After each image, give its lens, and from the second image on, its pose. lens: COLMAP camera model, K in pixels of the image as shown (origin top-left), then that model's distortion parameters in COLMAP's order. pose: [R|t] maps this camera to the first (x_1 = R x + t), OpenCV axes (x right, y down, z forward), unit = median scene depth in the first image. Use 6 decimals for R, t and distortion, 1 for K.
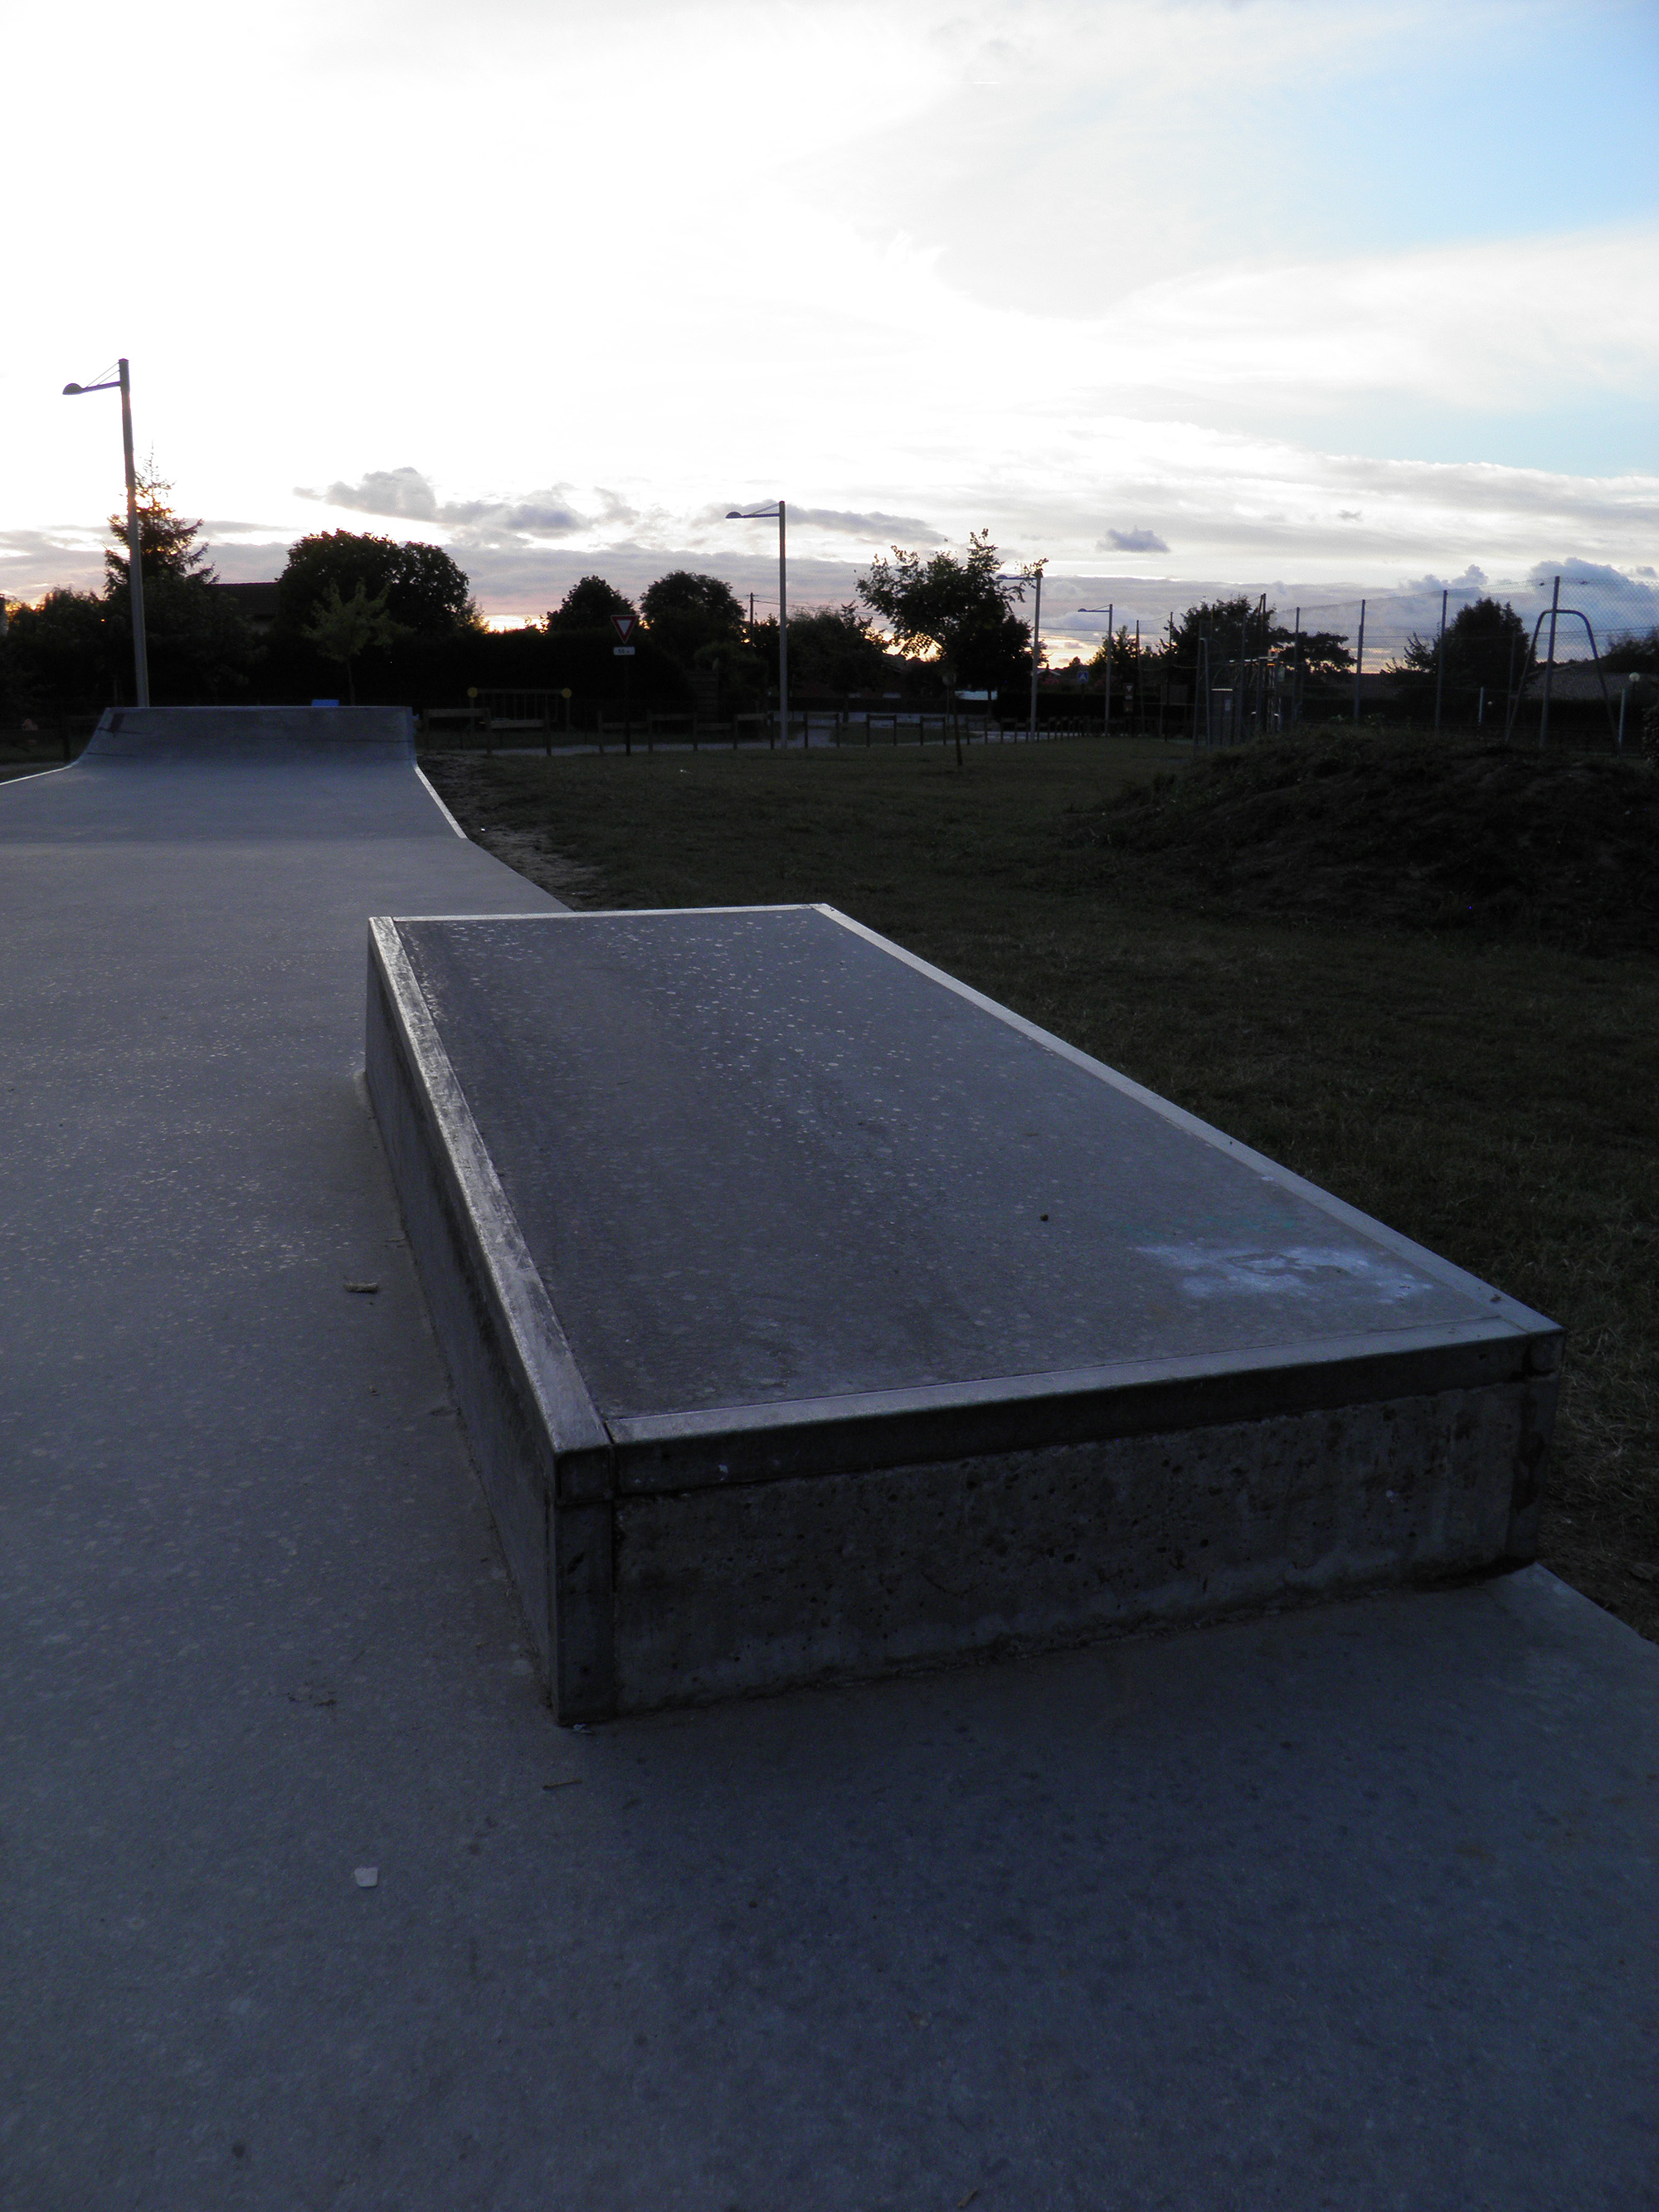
lens RADIAL K [[1833.6, 0, 830.8], [0, 1833.6, 1110.7], [0, 0, 1]] dist [-0.146006, 0.099731]
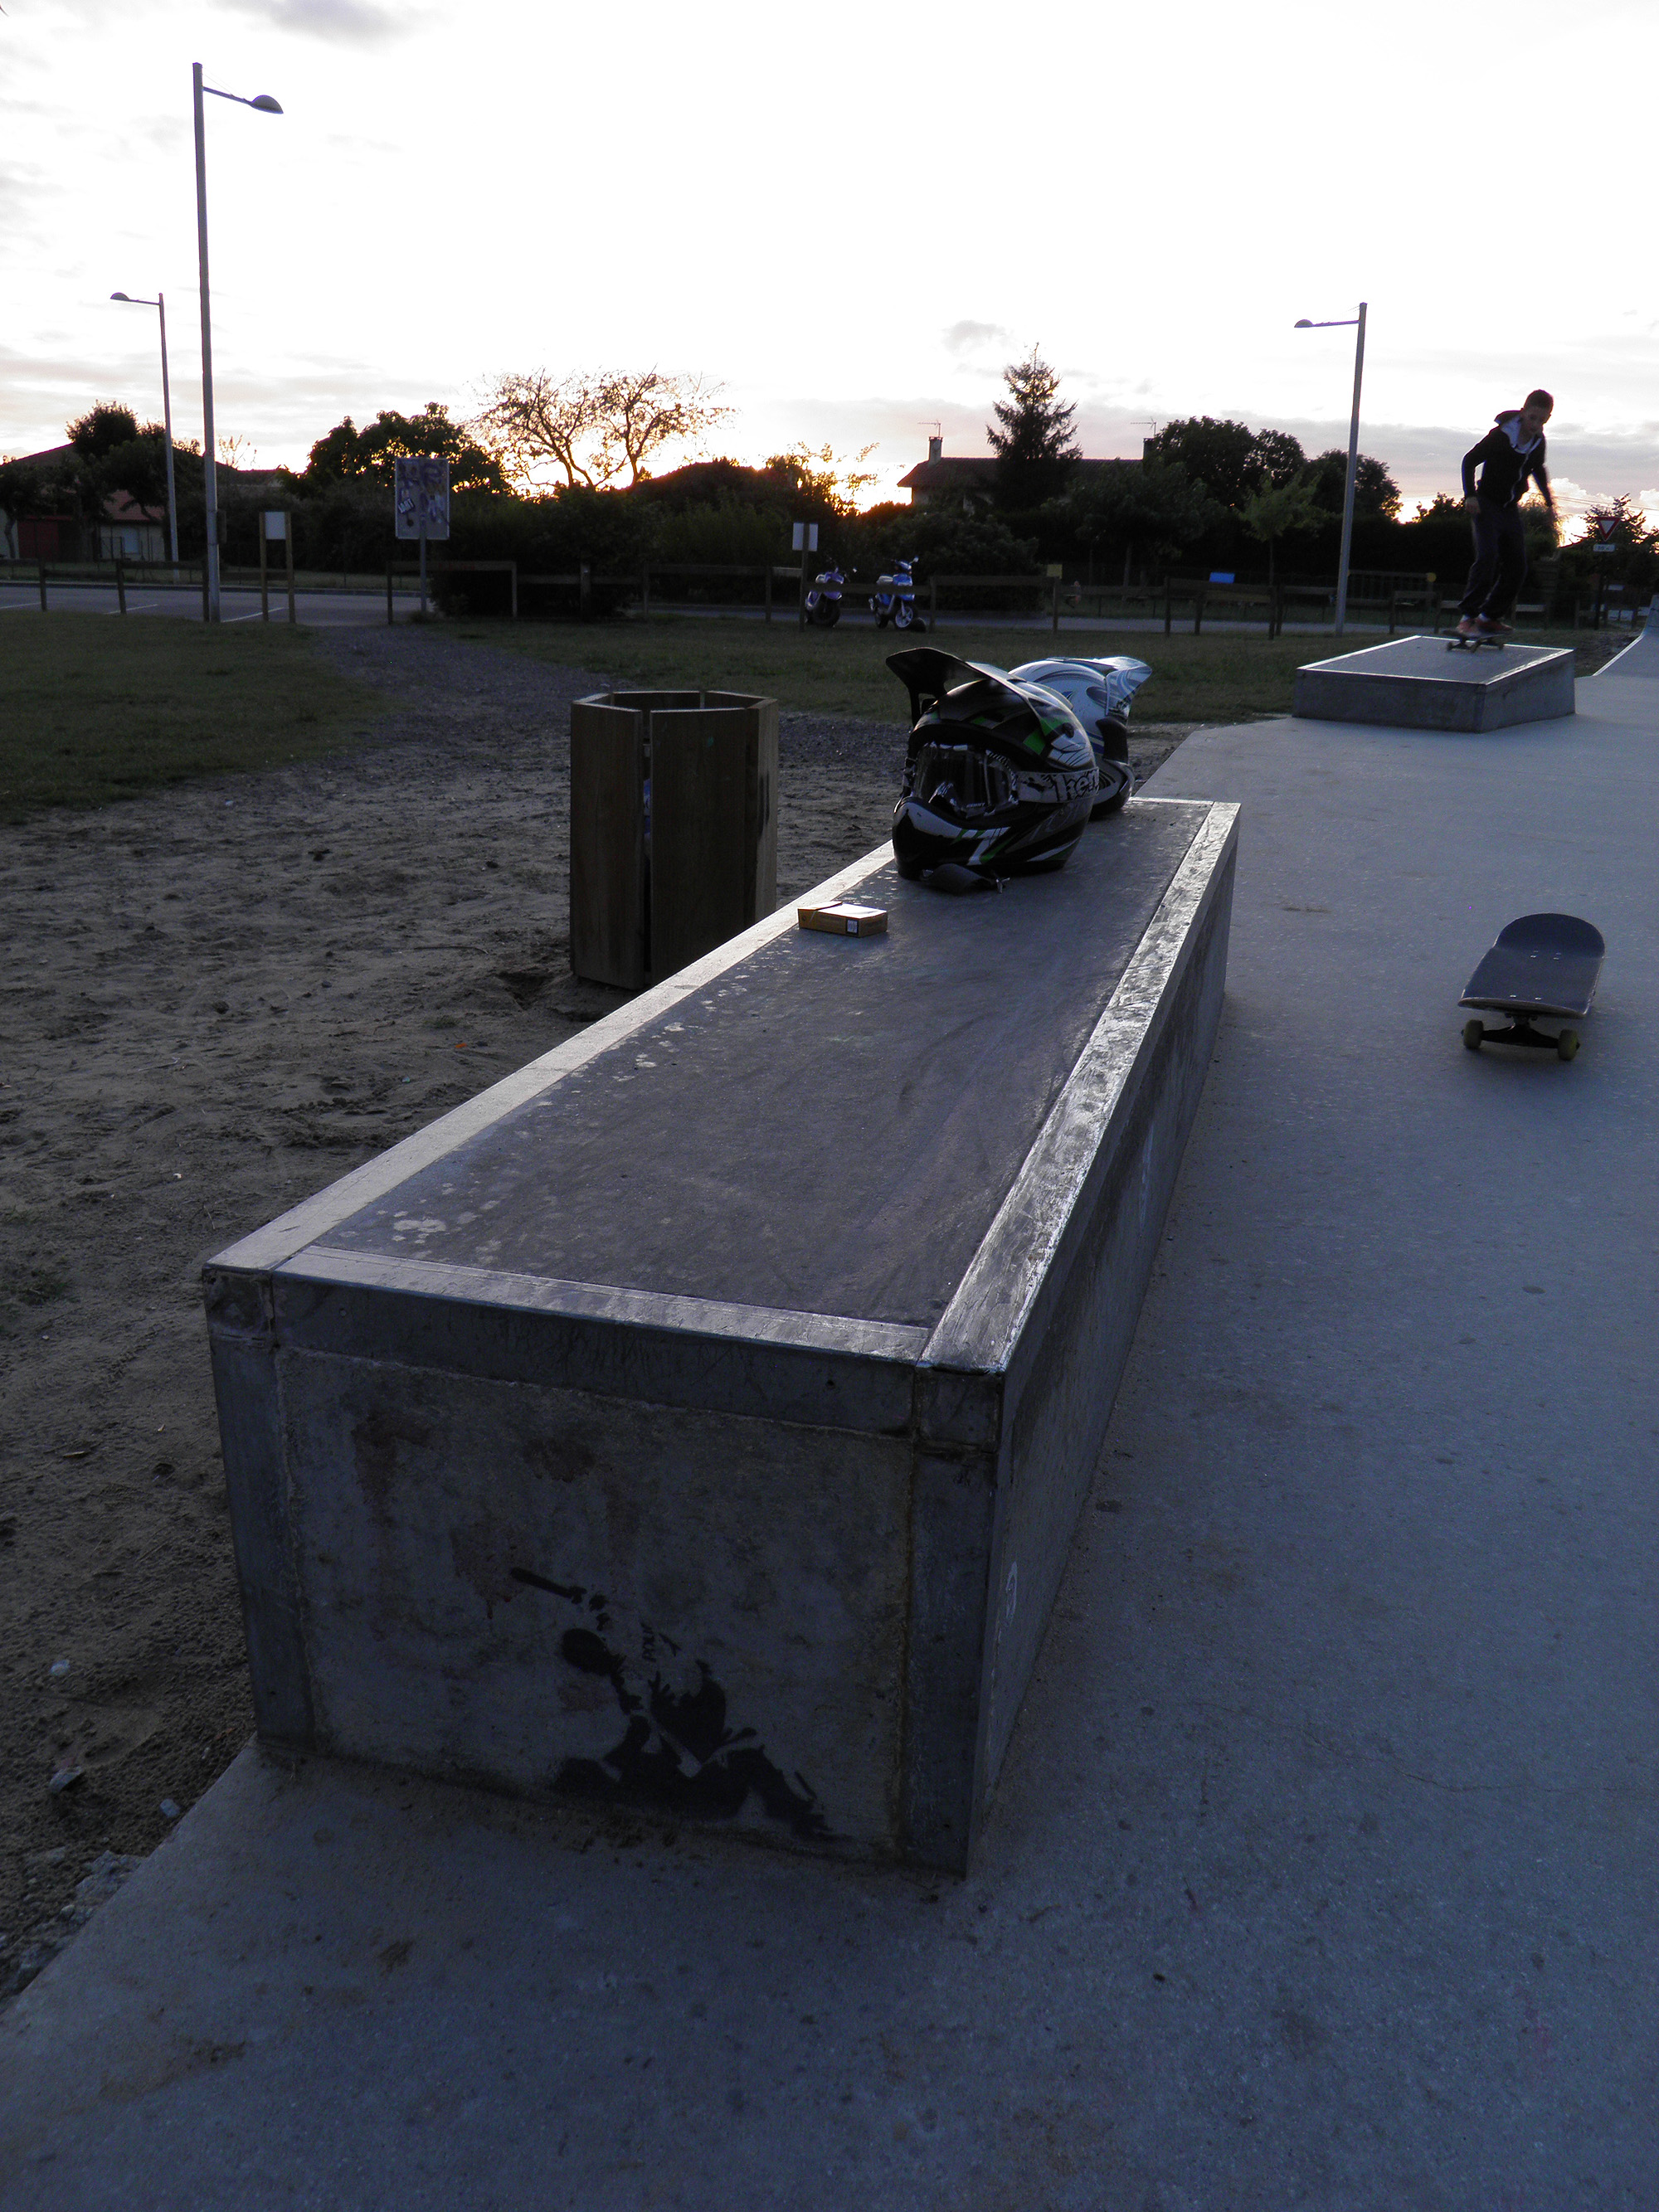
lens RADIAL K [[1833.6, 0, 814.6], [0, 1833.6, 1103.6], [0, 0, 1]] dist [-0.146006, 0.099731]
pose [[0.952874, 0.100987, -0.286065, -0.145238], [-0.082556, 0.993699, 0.075806, 0.031173], [0.291918, -0.048617, 0.955207, -0.139353]]
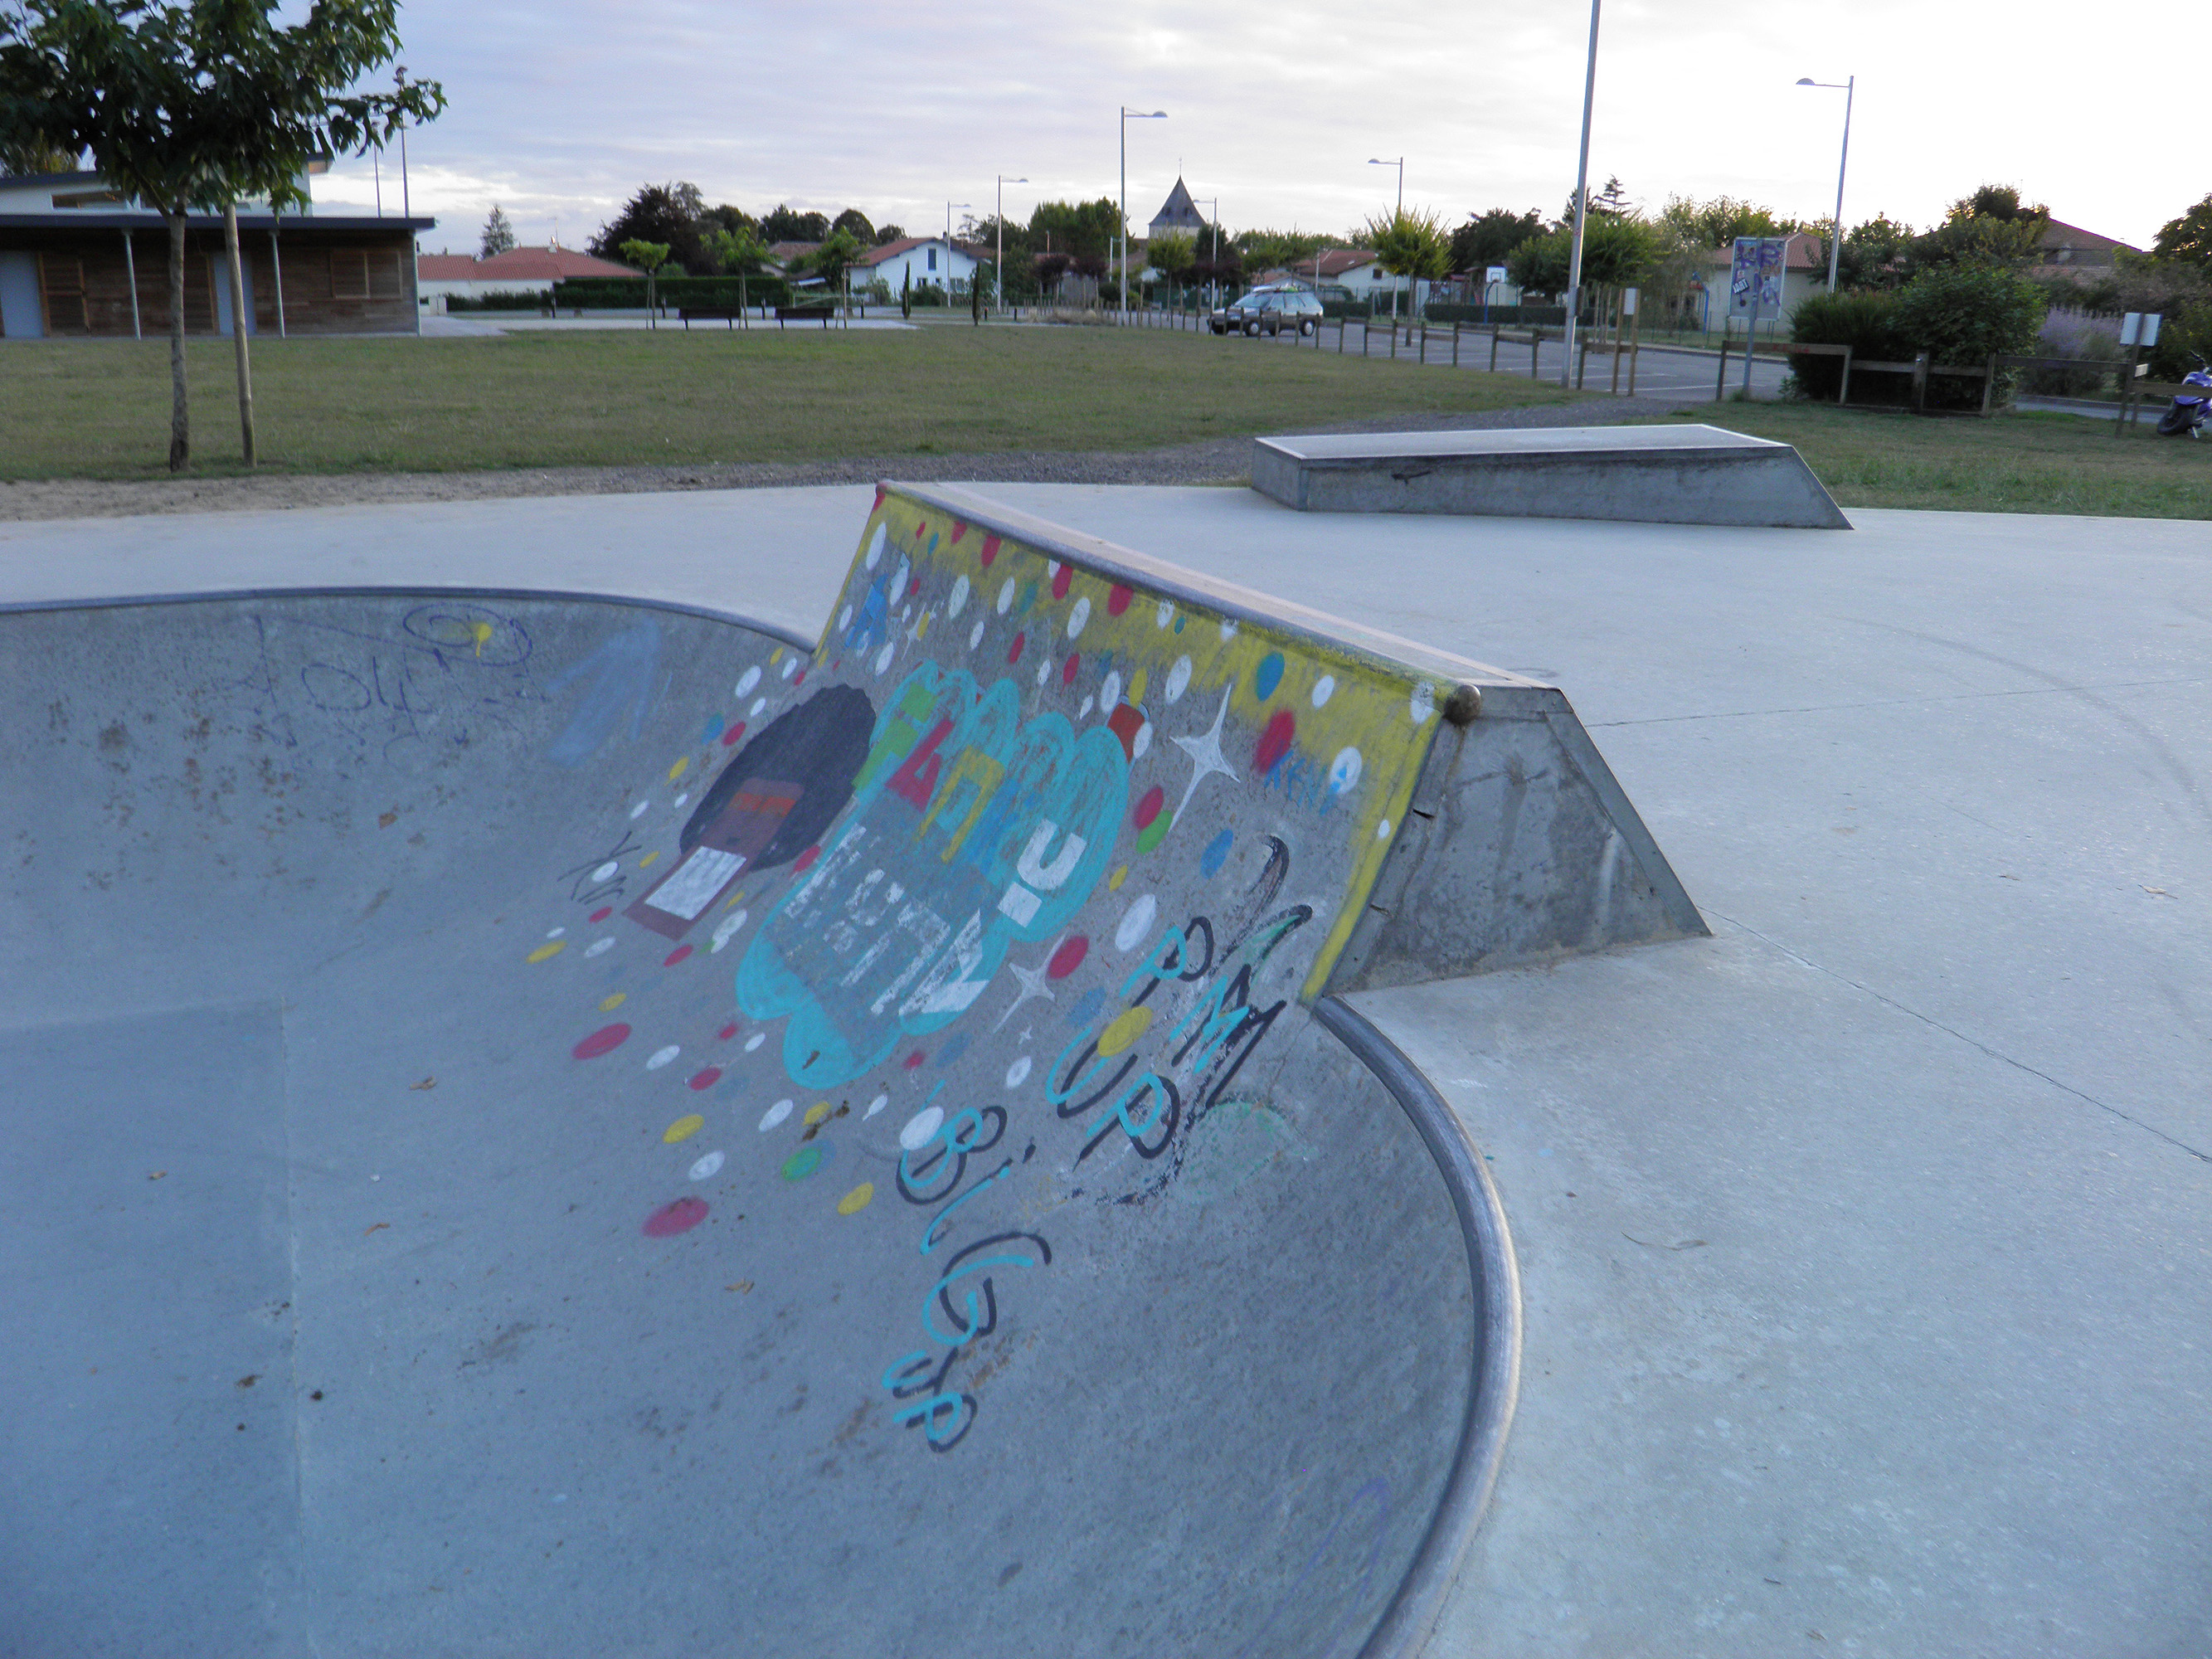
lens RADIAL K [[1833.6, 0, 1101.4], [0, 1833.6, 817.3], [0, 0, 1]] dist [-0.146006, 0.099731]
pose [[0.369863, 0.257866, -0.892584, -0.010865], [-0.224990, 0.956976, 0.183239, 0.007311], [0.901433, 0.133050, 0.411967, -0.046837]]
